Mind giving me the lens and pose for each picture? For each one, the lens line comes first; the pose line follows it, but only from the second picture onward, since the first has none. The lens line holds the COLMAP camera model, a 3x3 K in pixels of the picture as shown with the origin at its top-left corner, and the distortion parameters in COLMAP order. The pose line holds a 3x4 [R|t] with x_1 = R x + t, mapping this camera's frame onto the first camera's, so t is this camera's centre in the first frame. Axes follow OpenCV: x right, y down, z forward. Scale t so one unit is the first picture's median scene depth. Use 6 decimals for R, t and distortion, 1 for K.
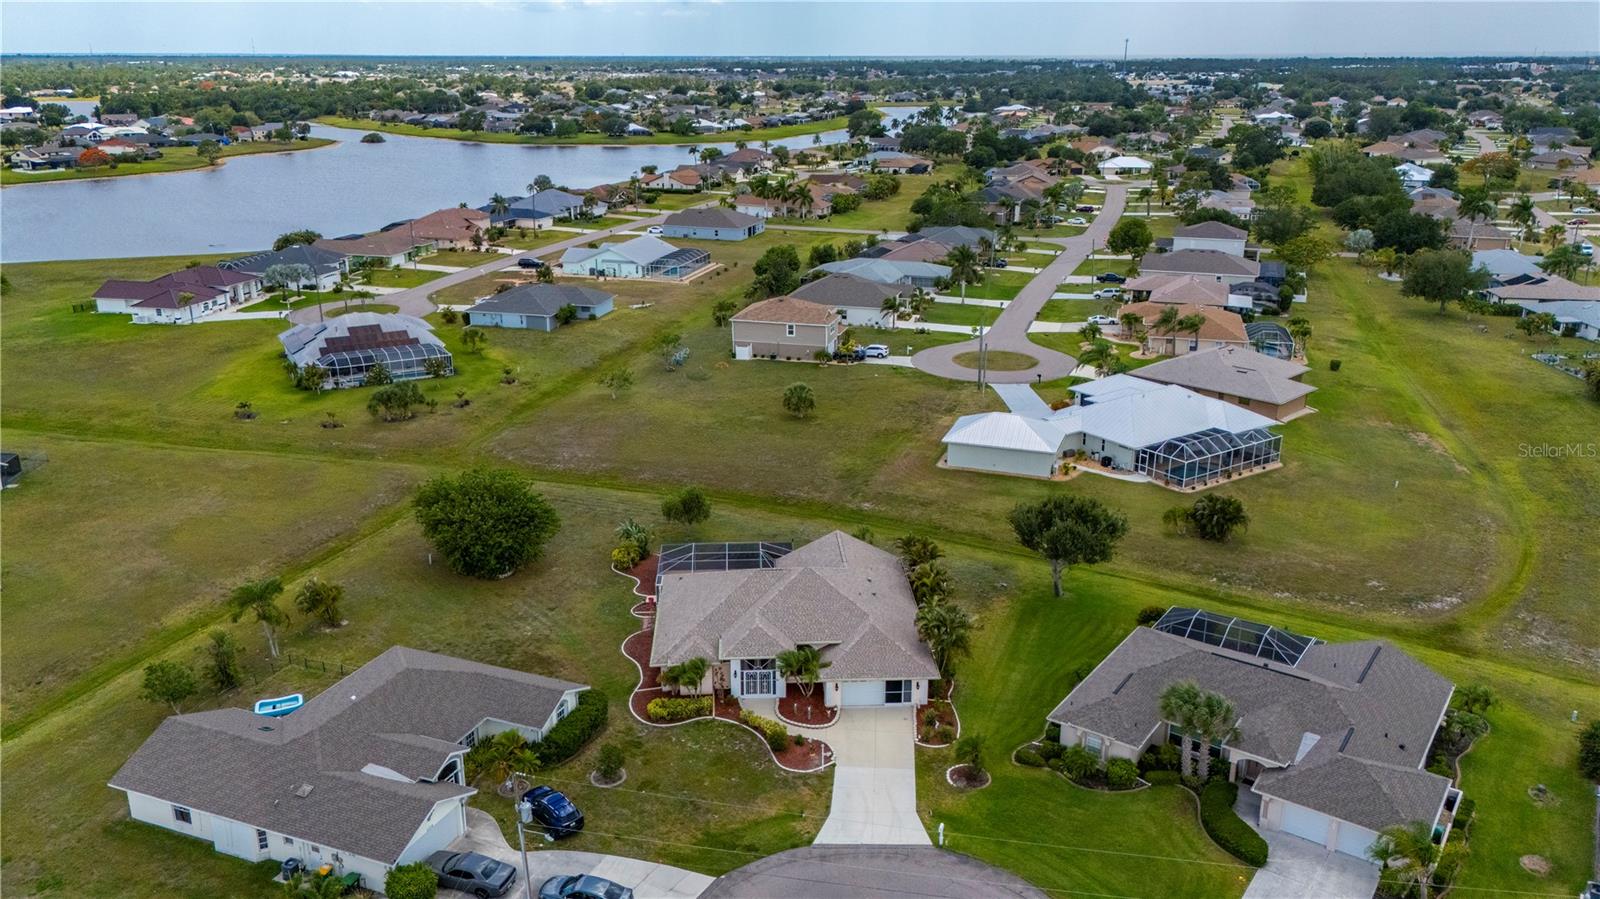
lens RADIAL K [[1189.6, 0, 801.5], [0, 1189.6, 455.5], [0, 0, 1]] dist [0.084881, -0.099254]
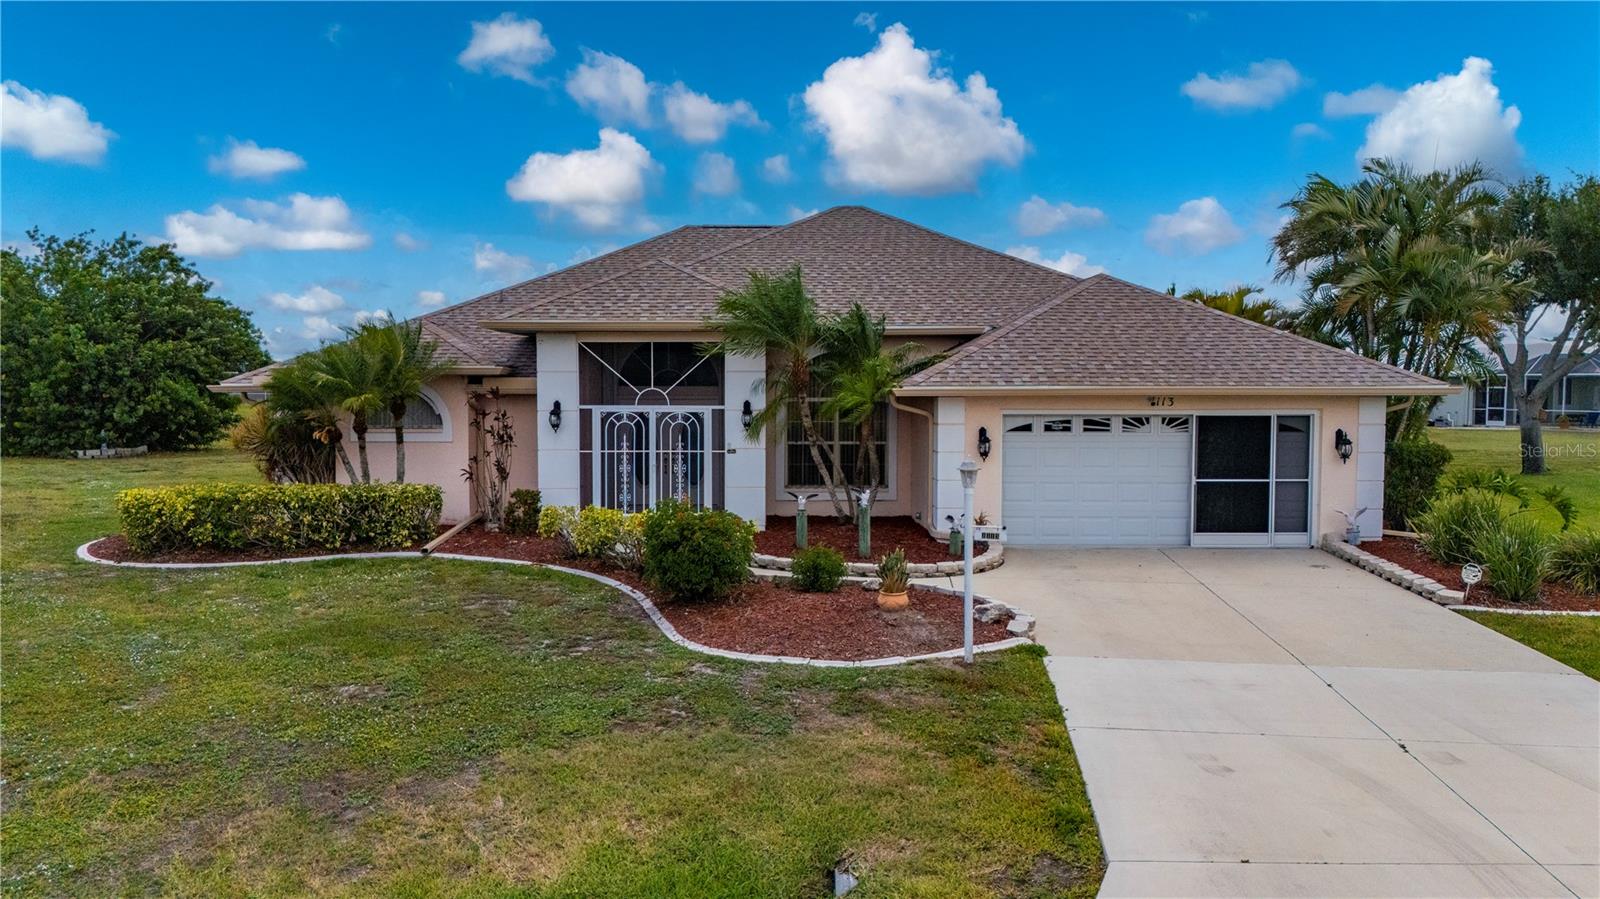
lens RADIAL K [[1174.5, 0, 797.7], [0, 1174.5, 446.5], [0, 0, 1]] dist [0.081325, -0.081135]
pose [[0.999516, 0.000361, -0.031119, 0.000374], [-0.008598, 0.964220, -0.264966, 0.118699], [0.029910, 0.265105, 0.963756, 0.363997]]
